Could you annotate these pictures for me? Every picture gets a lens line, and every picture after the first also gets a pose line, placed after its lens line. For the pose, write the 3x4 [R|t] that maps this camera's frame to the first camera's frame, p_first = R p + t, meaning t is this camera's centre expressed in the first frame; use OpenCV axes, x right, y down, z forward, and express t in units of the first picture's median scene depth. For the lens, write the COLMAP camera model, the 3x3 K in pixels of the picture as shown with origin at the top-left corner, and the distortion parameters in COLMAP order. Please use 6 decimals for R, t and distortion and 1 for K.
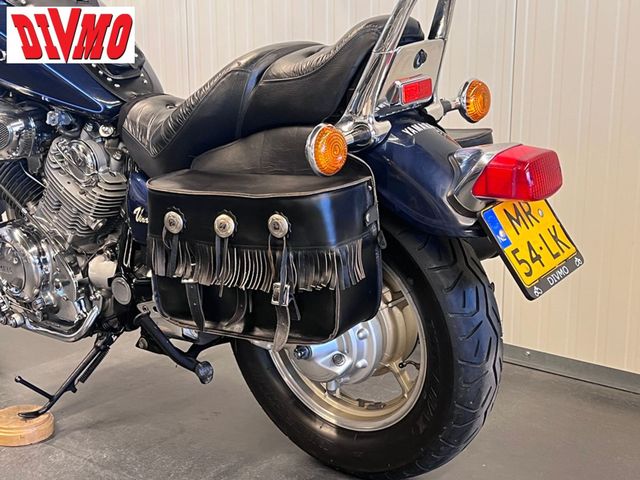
lens RADIAL K [[989.6, 0, 320.0], [0, 989.6, 240.0], [0, 0, 1]] dist [0.005331, 0.010857]
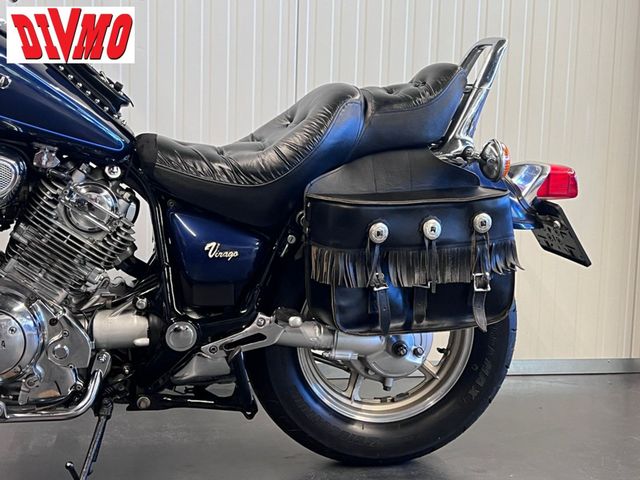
lens RADIAL K [[924.6, 0, 320.0], [0, 924.6, 240.0], [0, 0, 1]] dist [0.211419, -0.675826]
pose [[0.652798, -0.057447, 0.755350, -0.823938], [0.147880, 0.987601, -0.052693, 0.029061], [-0.742958, 0.146099, 0.653199, 0.331210]]
